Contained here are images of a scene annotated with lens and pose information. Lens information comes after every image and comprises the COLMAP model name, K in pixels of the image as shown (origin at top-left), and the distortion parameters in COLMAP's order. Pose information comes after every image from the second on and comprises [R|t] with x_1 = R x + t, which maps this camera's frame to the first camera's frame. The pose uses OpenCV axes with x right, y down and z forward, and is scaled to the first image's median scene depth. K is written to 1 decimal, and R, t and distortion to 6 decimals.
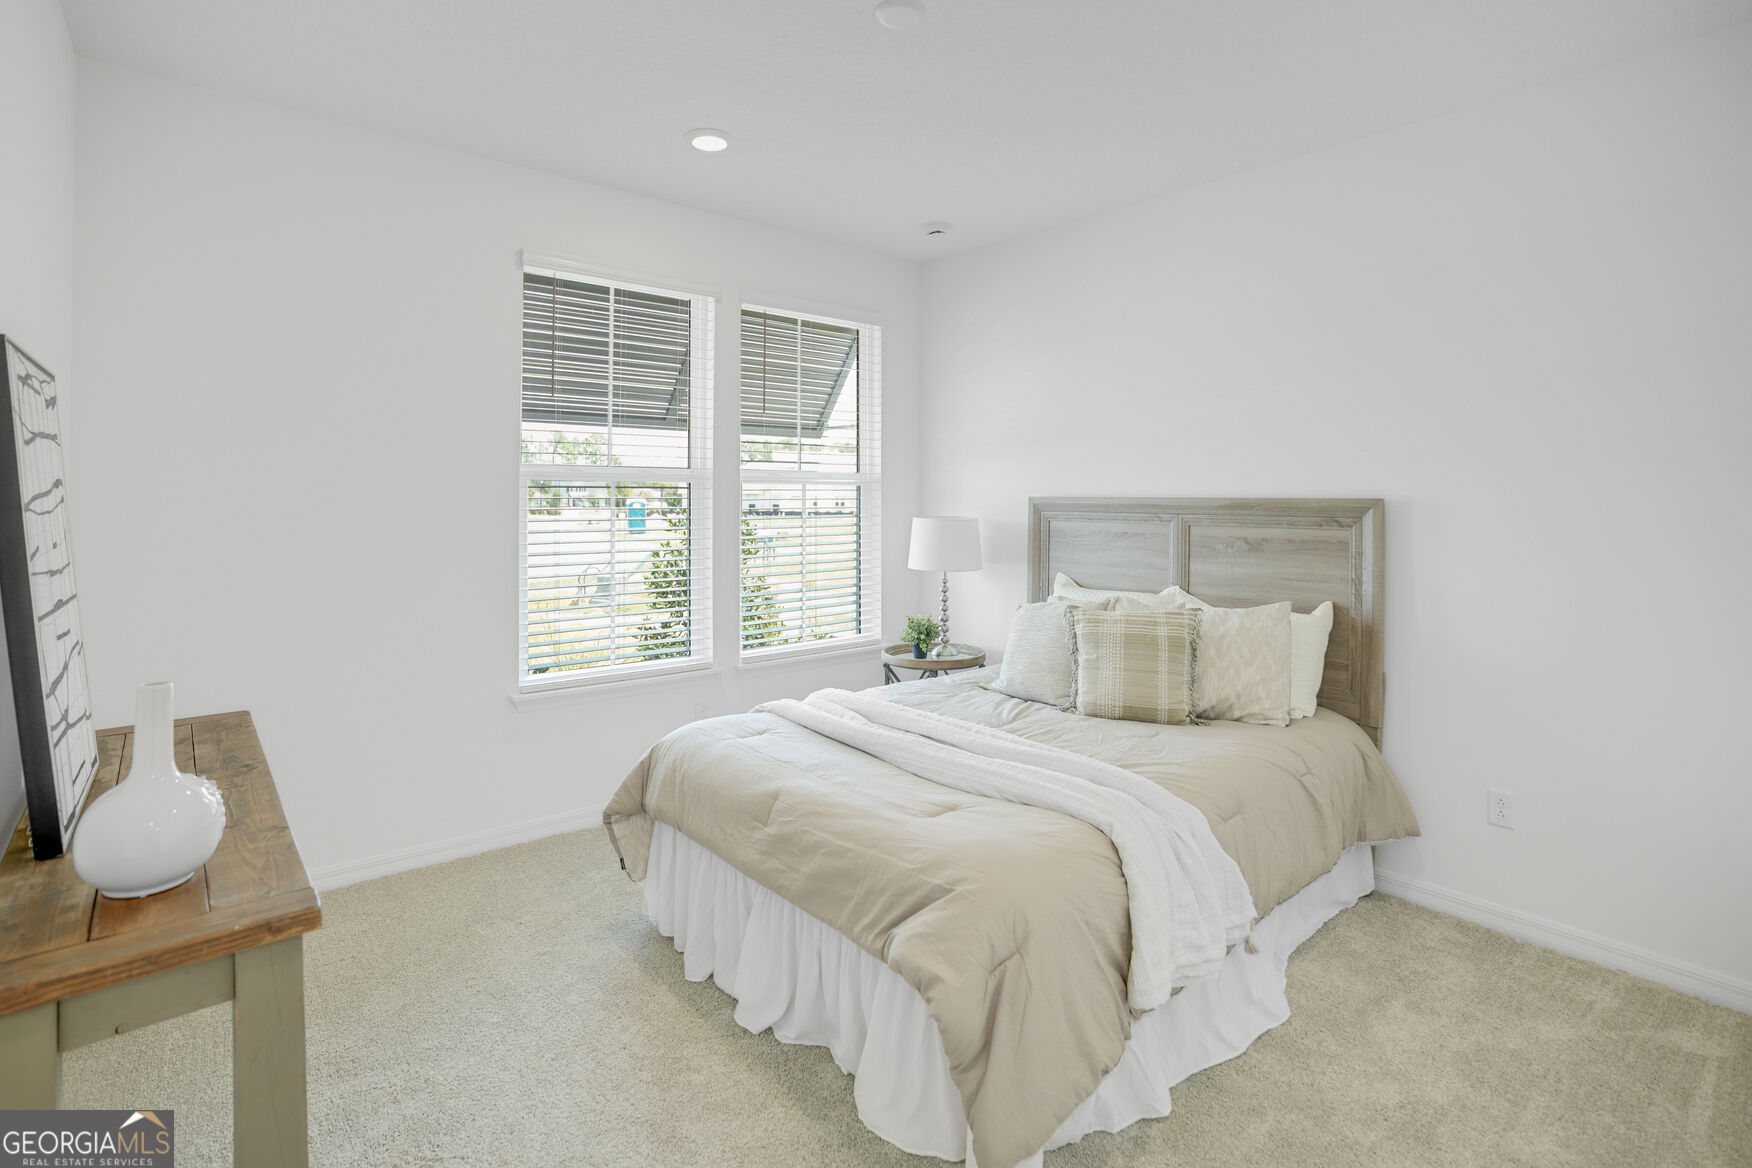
lens RADIAL K [[835.8, 0, 876.0], [0, 835.8, 584.0], [0, 0, 1]] dist [-0.058077, 0.028262]
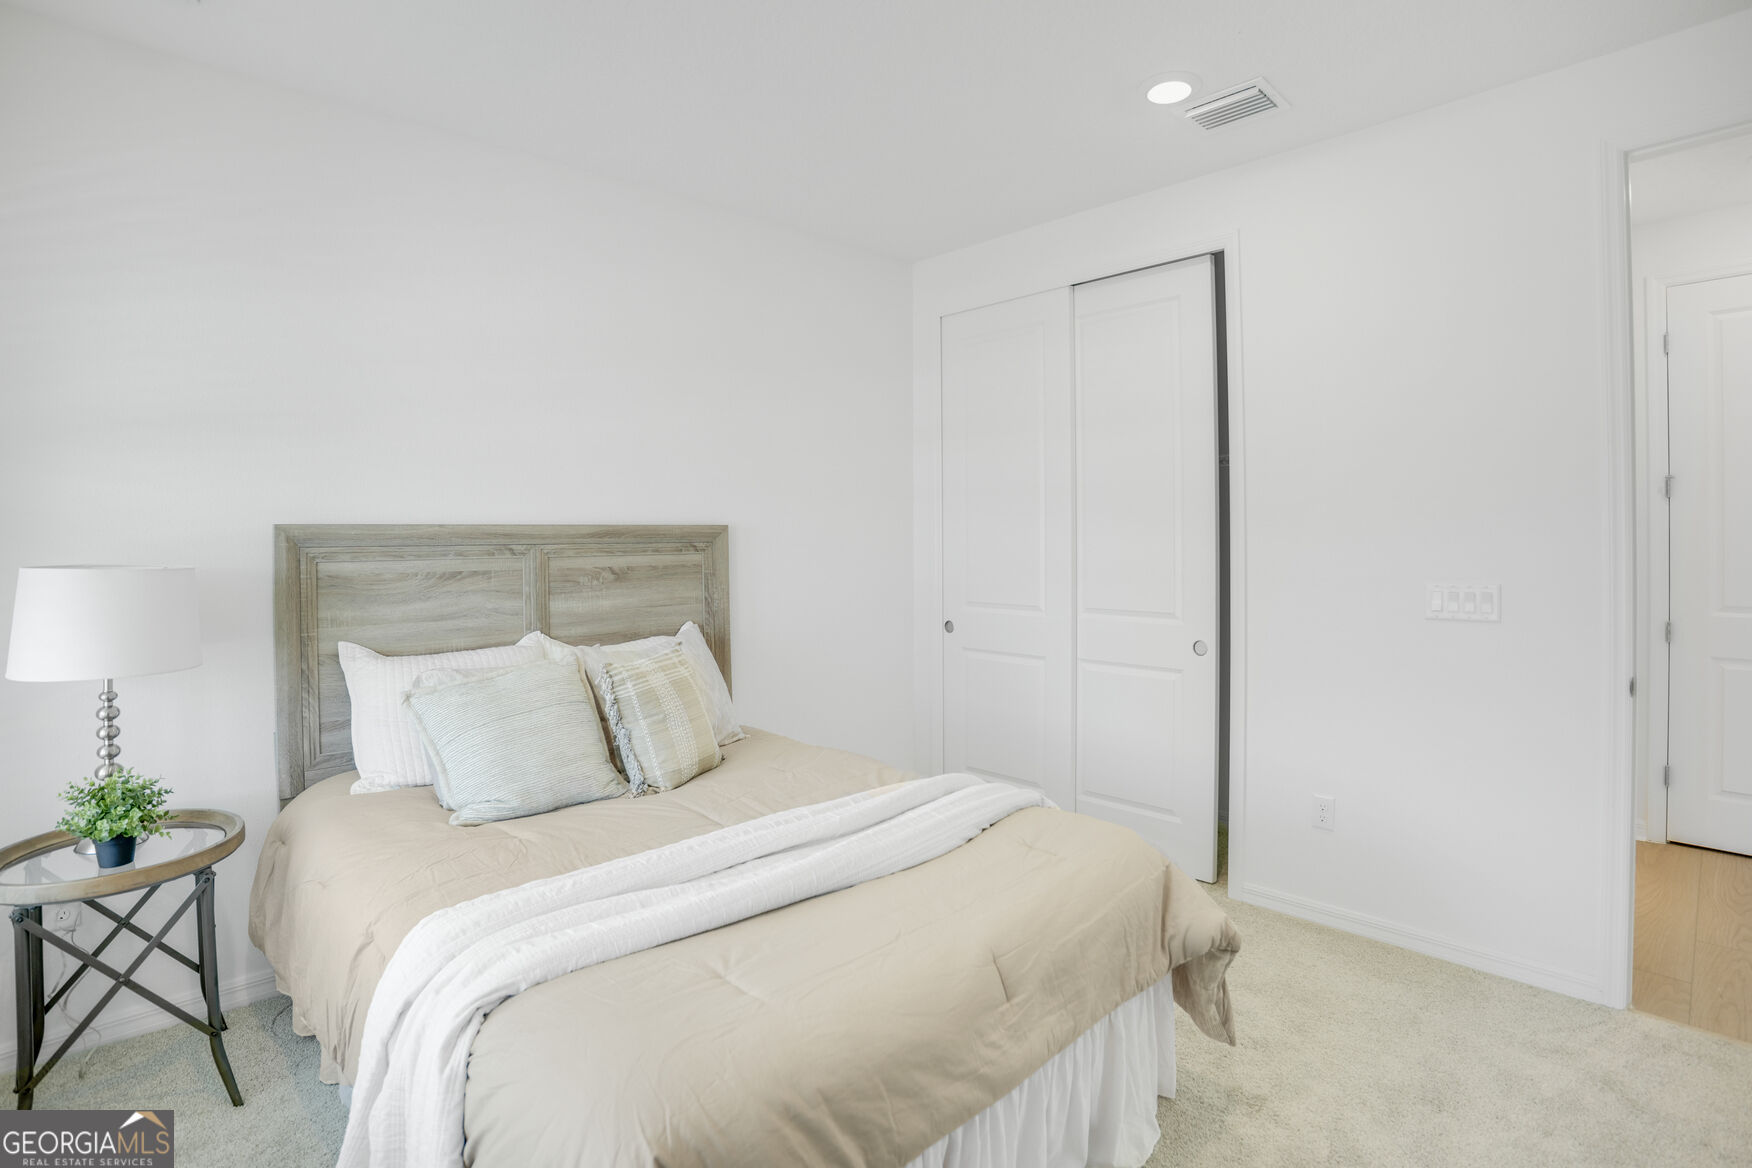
lens RADIAL K [[835.8, 0, 876.0], [0, 835.8, 584.0], [0, 0, 1]] dist [-0.058077, 0.028262]
pose [[0.008245, -0.054735, 0.998467, -0.484363], [0.115367, 0.991885, 0.053422, -0.052239], [-0.993289, 0.114750, 0.014492, 0.679818]]
